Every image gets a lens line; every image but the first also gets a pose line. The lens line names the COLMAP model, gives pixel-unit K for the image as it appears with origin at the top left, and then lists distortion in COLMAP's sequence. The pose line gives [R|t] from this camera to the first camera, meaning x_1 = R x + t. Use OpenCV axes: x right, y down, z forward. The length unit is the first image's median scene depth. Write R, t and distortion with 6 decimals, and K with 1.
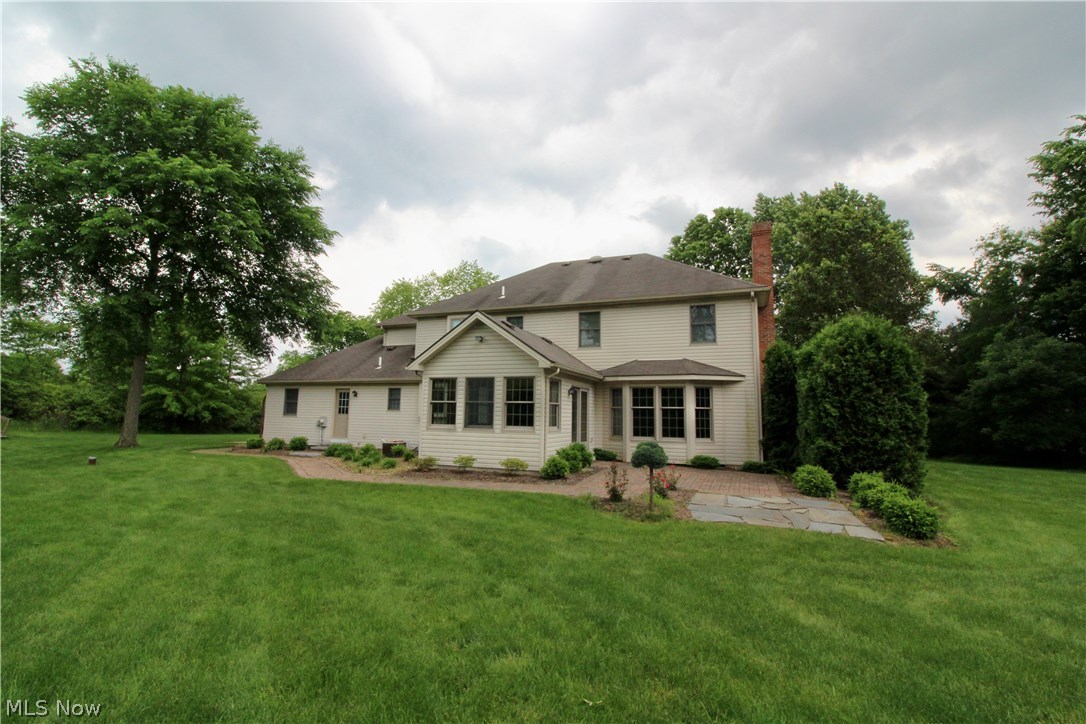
lens RADIAL K [[505.4, 0, 543.0], [0, 505.4, 362.0], [0, 0, 1]] dist [-0.011072, -0.000578]
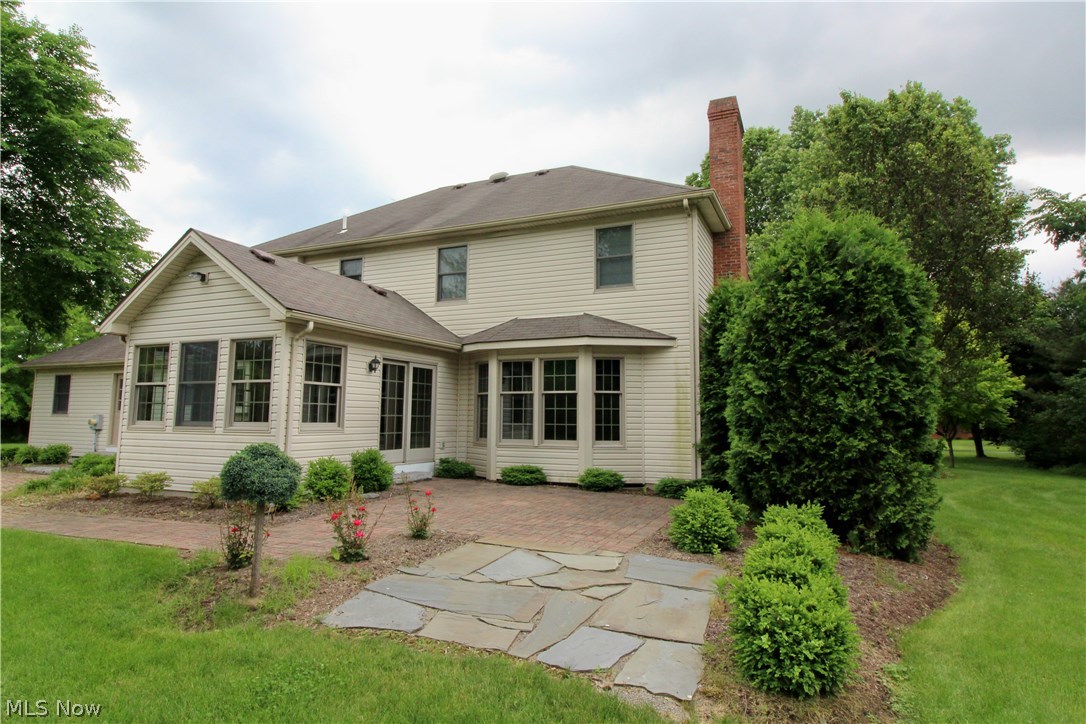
lens RADIAL K [[658.3, 0, 497.8], [0, 658.3, 358.6], [0, 0, 1]] dist [-0.001338, 0.004295]
pose [[0.999145, -0.012460, -0.039429, 0.215970], [0.013194, 0.999743, 0.018420, 0.034233], [0.039189, -0.018925, 0.999053, 0.194733]]
